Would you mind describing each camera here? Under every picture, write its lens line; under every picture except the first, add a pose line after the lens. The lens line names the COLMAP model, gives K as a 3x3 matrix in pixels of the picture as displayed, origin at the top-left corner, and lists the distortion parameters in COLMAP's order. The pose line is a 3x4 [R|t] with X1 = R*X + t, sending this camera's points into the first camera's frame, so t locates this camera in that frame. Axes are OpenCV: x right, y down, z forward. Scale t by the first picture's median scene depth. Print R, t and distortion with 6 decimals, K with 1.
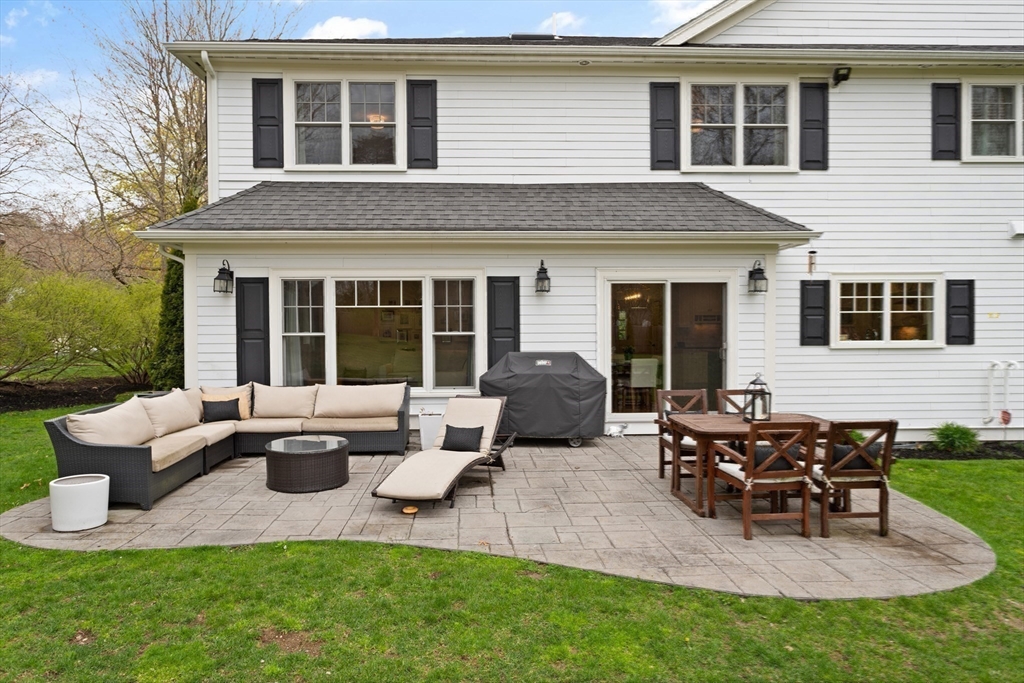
lens RADIAL K [[632.6, 0, 504.3], [0, 632.6, 361.2], [0, 0, 1]] dist [-0.006249, 0.002175]
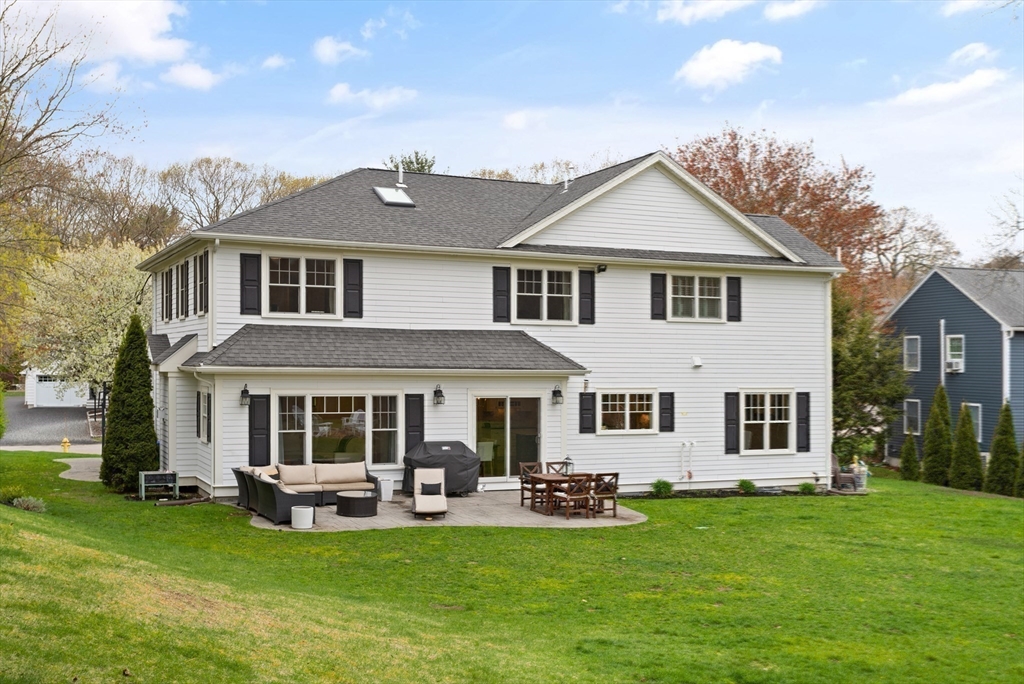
lens RADIAL K [[1390.9, 0, 513.0], [0, 1390.9, 347.8], [0, 0, 1]] dist [0.067271, 0.000000]
pose [[0.914839, 0.013726, 0.403586, -1.145595], [0.000920, 0.999349, -0.036075, -0.117732], [-0.403818, 0.033374, 0.914230, -2.228549]]
